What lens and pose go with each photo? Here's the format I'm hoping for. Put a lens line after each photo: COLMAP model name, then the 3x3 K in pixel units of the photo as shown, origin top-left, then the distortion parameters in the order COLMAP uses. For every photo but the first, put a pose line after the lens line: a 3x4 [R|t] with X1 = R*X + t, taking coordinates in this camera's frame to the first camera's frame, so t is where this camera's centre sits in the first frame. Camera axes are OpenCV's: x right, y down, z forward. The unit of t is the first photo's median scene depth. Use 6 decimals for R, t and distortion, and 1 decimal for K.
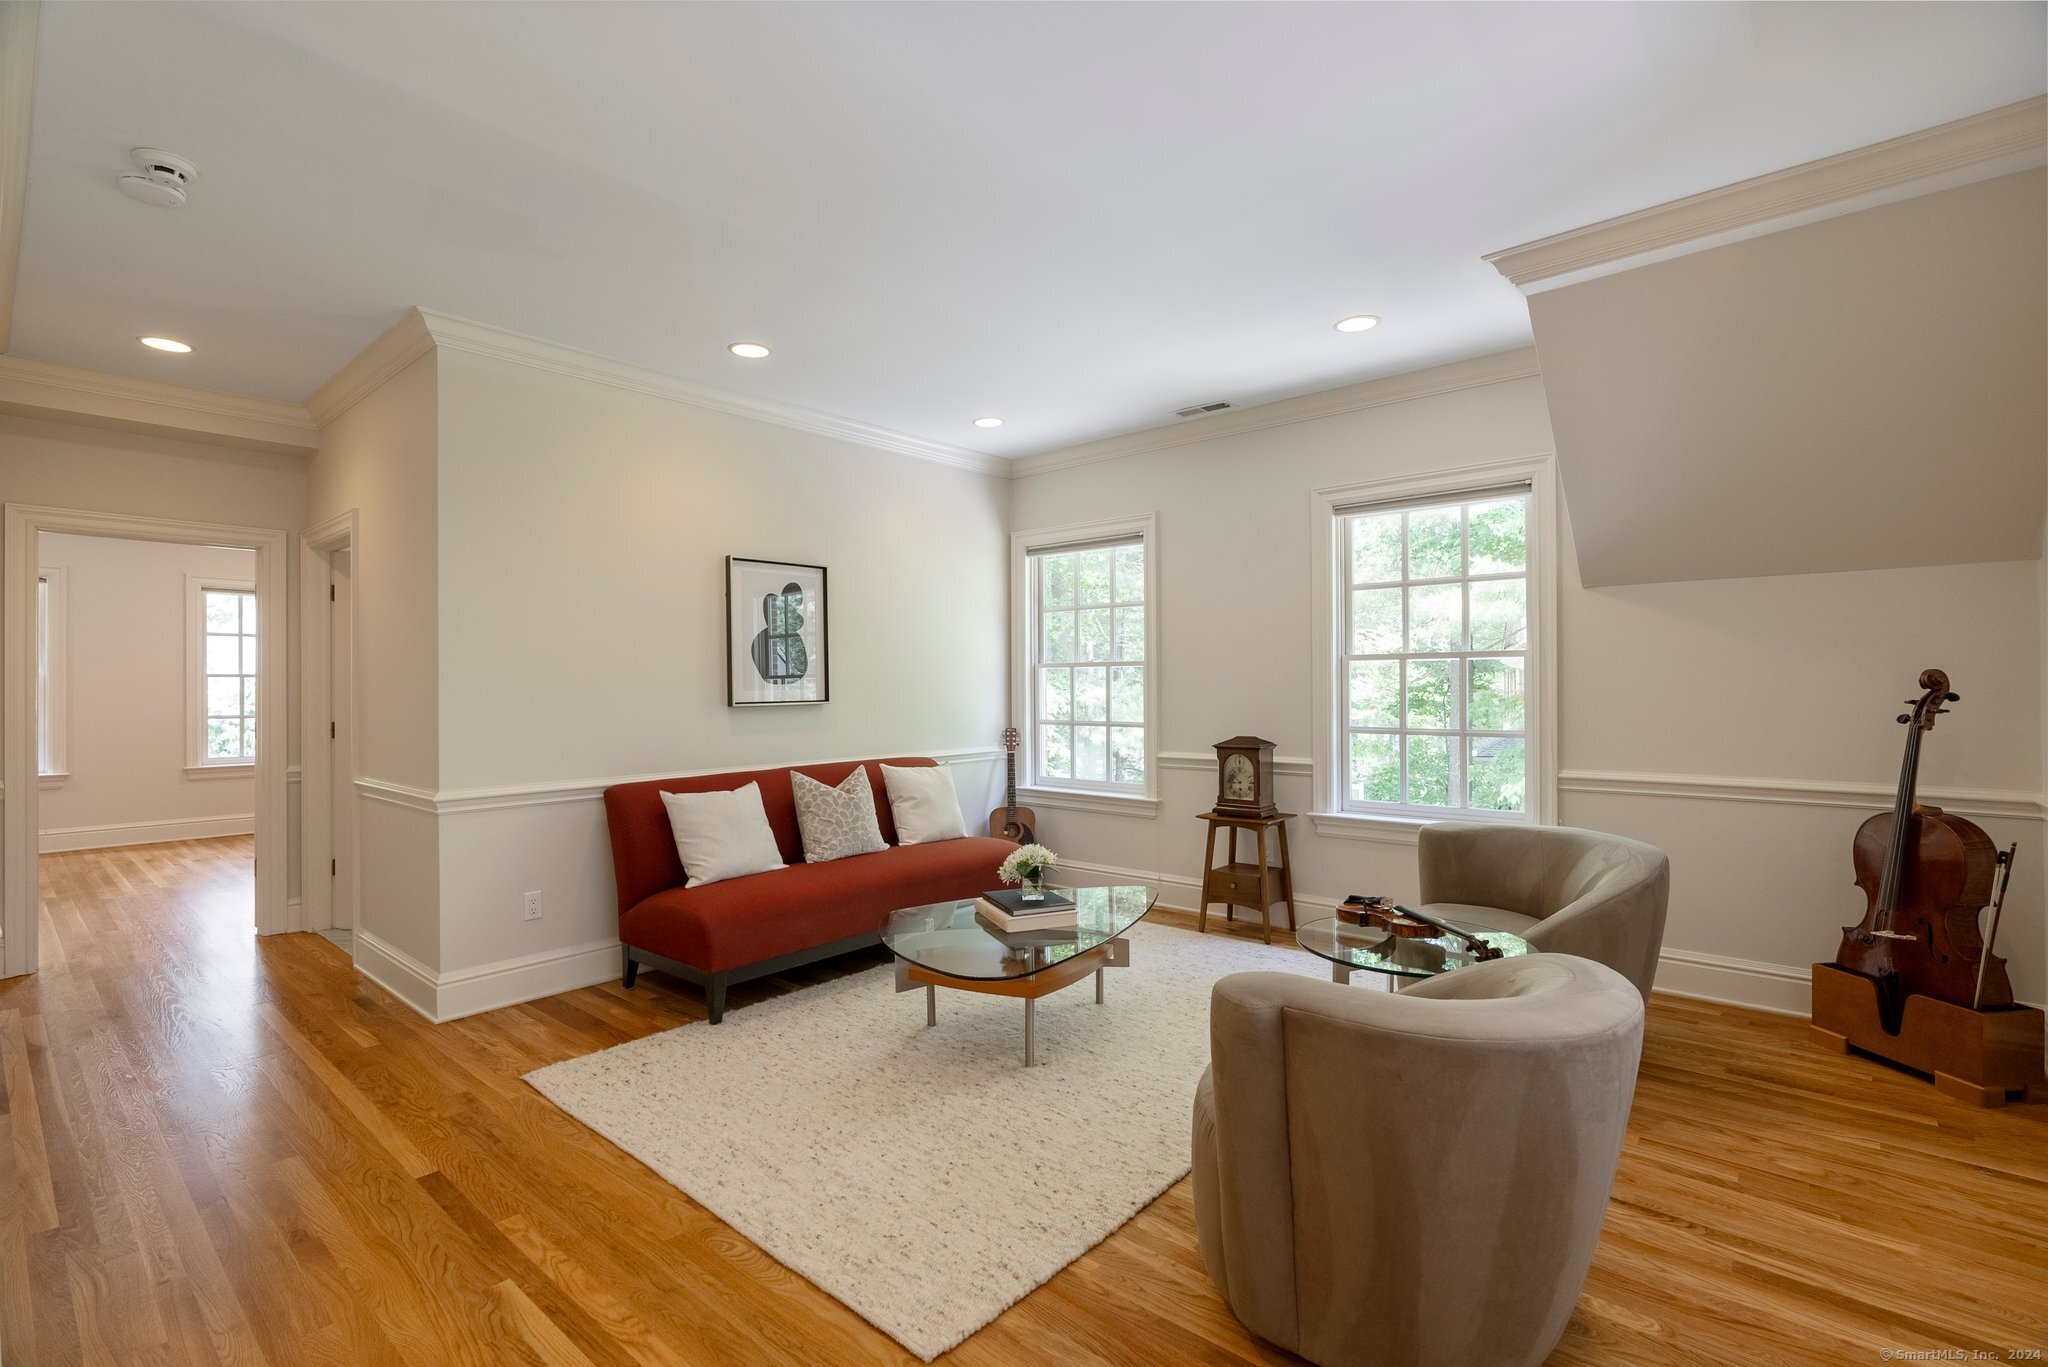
lens RADIAL K [[937.2, 0, 1024.0], [0, 937.2, 683.5], [0, 0, 1]] dist [-0.014691, 0.004437]
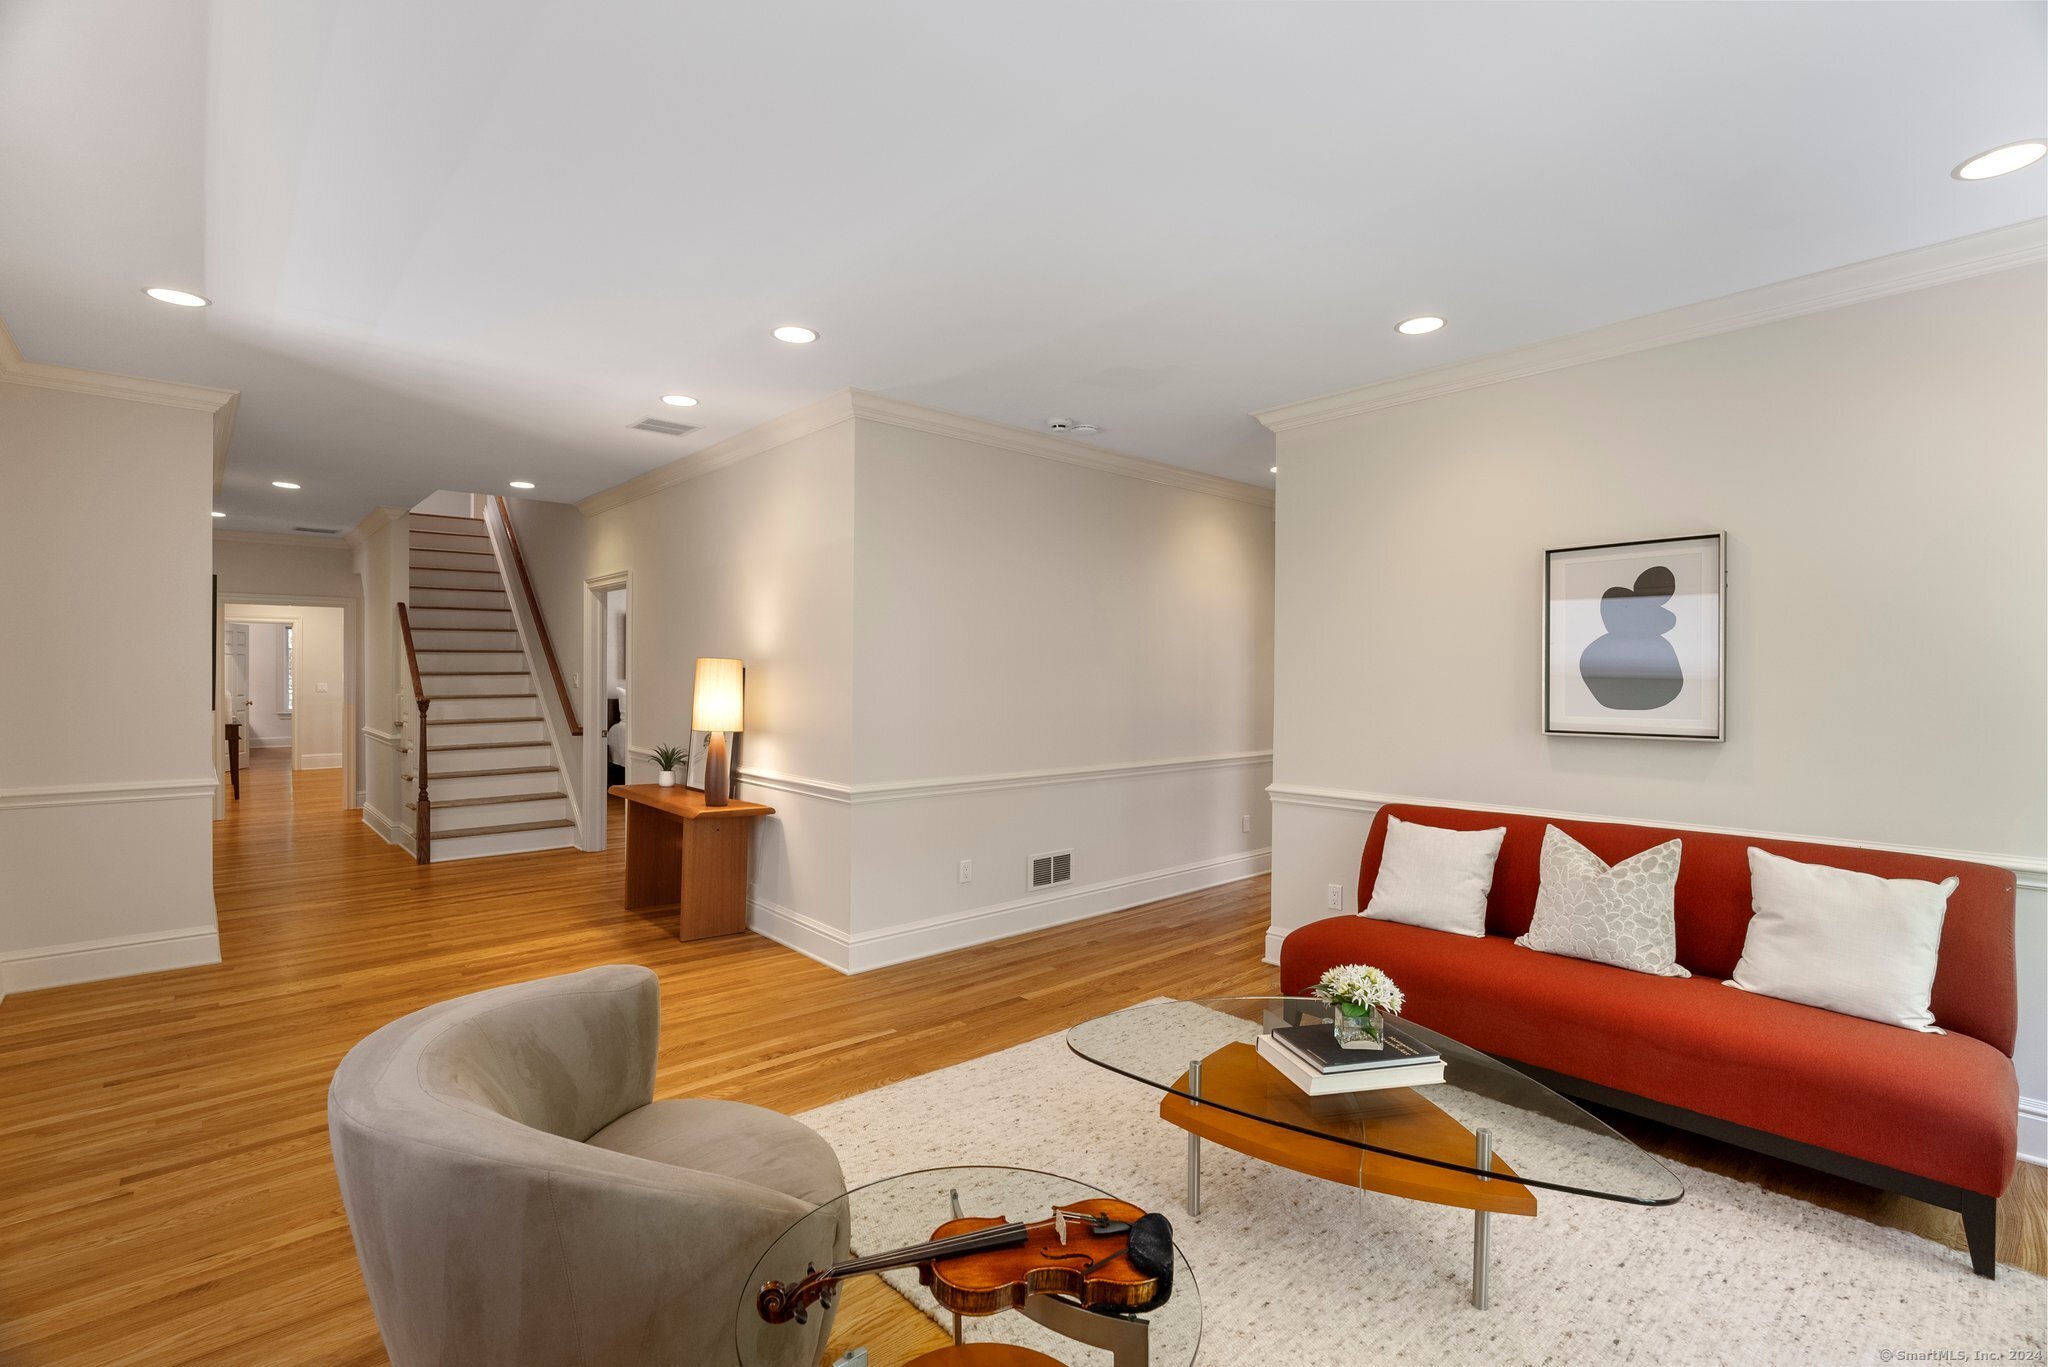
lens RADIAL K [[937.2, 0, 1024.0], [0, 937.2, 683.5], [0, 0, 1]] dist [-0.014691, 0.004437]
pose [[-0.135027, 0.013886, -0.990745, 0.707167], [0.001271, 0.999903, 0.013841, -0.040368], [0.990841, 0.000610, -0.135032, 0.859068]]
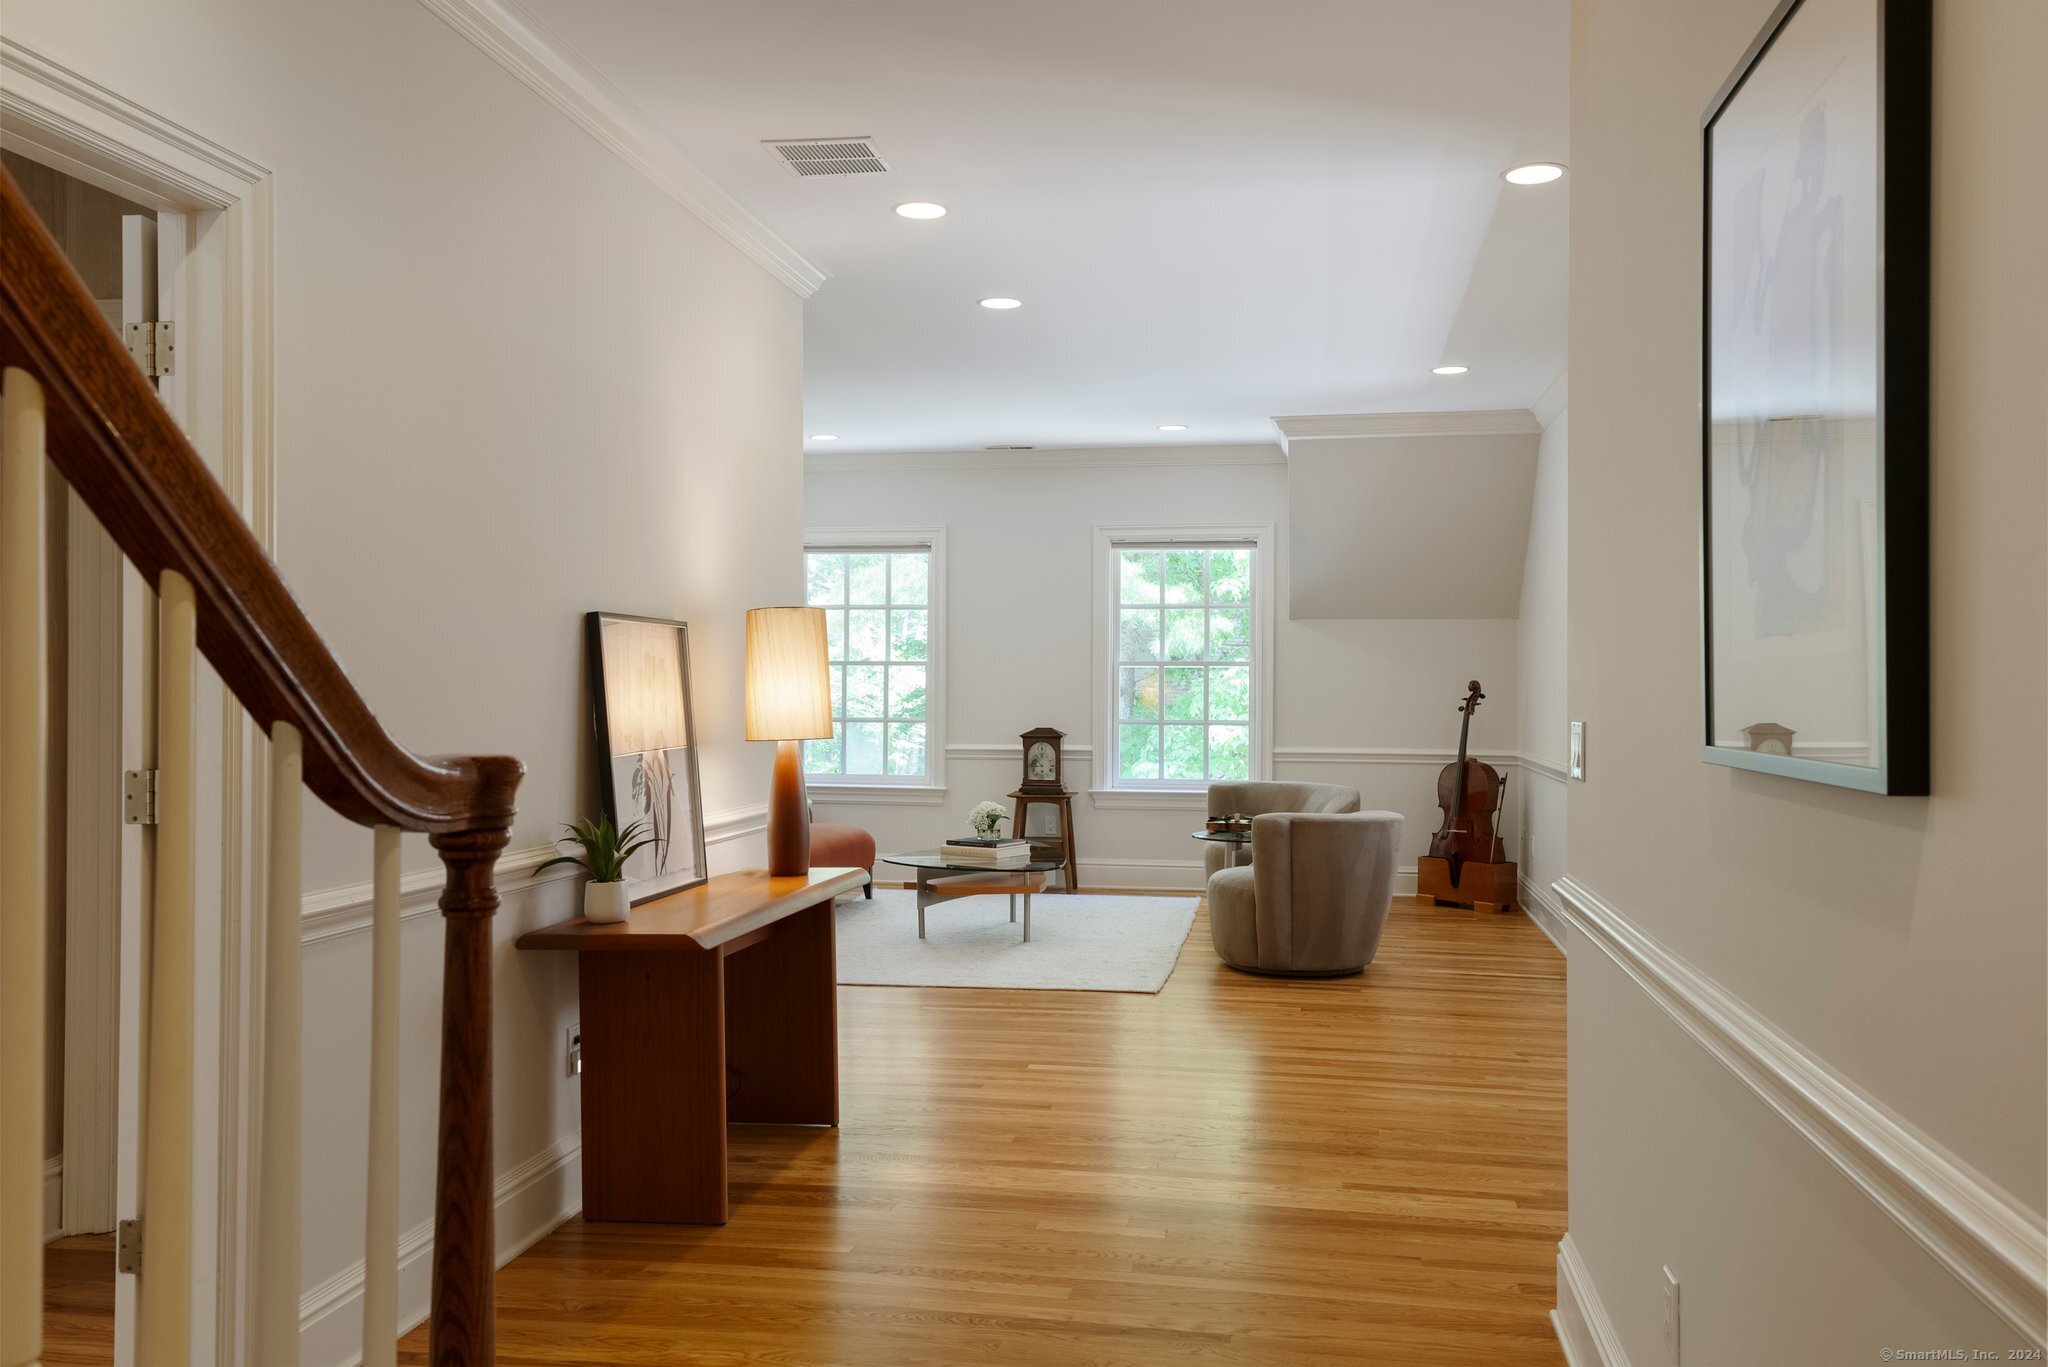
lens RADIAL K [[1634.1, 0, 1024.0], [0, 1634.1, 683.5], [0, 0, 1]] dist [0.003157, 0.000049]
pose [[0.861352, 0.010534, 0.507900, -1.190172], [-0.011754, 0.999931, -0.000806, 0.002803], [-0.507873, -0.005276, 0.861416, -1.106379]]
